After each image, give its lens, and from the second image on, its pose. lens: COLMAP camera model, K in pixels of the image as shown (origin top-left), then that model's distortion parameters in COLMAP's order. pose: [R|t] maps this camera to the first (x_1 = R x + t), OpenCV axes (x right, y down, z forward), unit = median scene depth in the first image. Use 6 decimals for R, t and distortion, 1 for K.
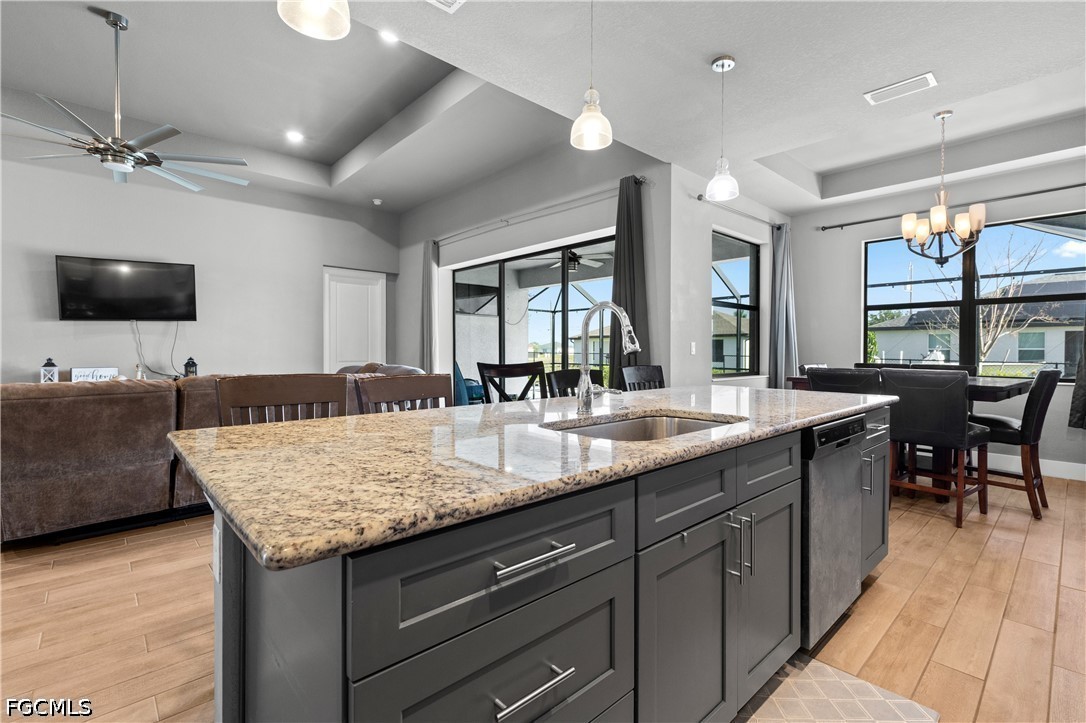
lens RADIAL K [[493.1, 0, 545.8], [0, 493.1, 352.9], [0, 0, 1]] dist [0.006966, -0.000495]
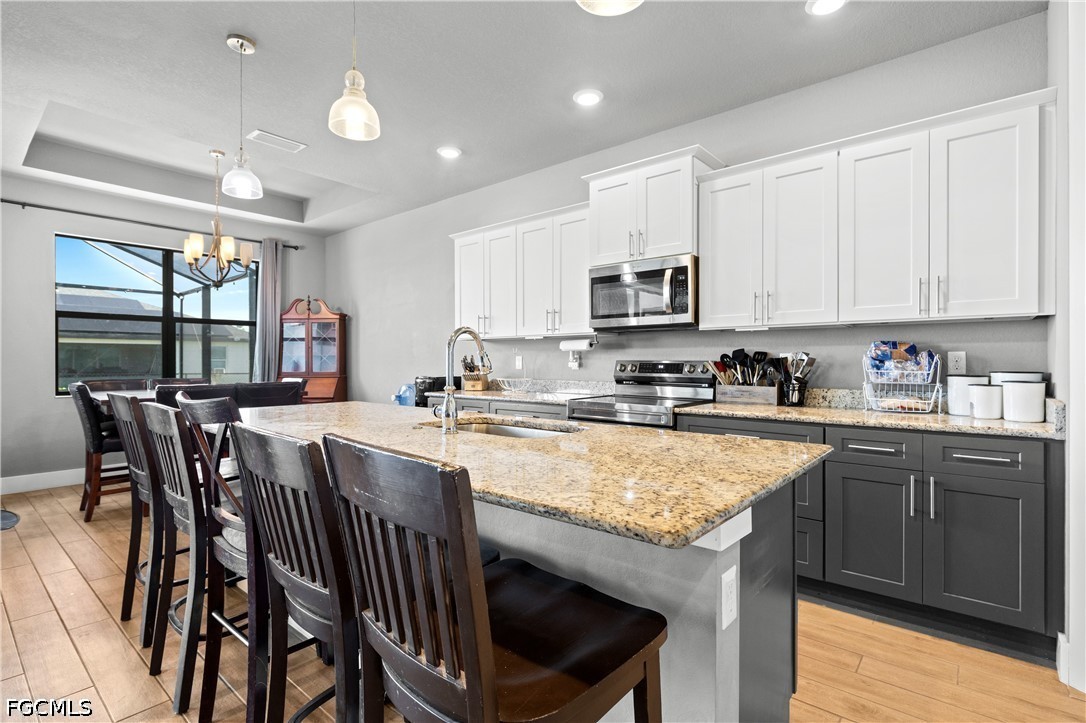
lens RADIAL K [[515.3, 0, 546.9], [0, 515.3, 365.5], [0, 0, 1]] dist [-0.002471, 0.000248]
pose [[-0.129400, -0.012973, 0.991508, -0.335008], [0.005537, 0.999889, 0.013806, -0.011419], [-0.991577, 0.007277, -0.129314, 0.315134]]
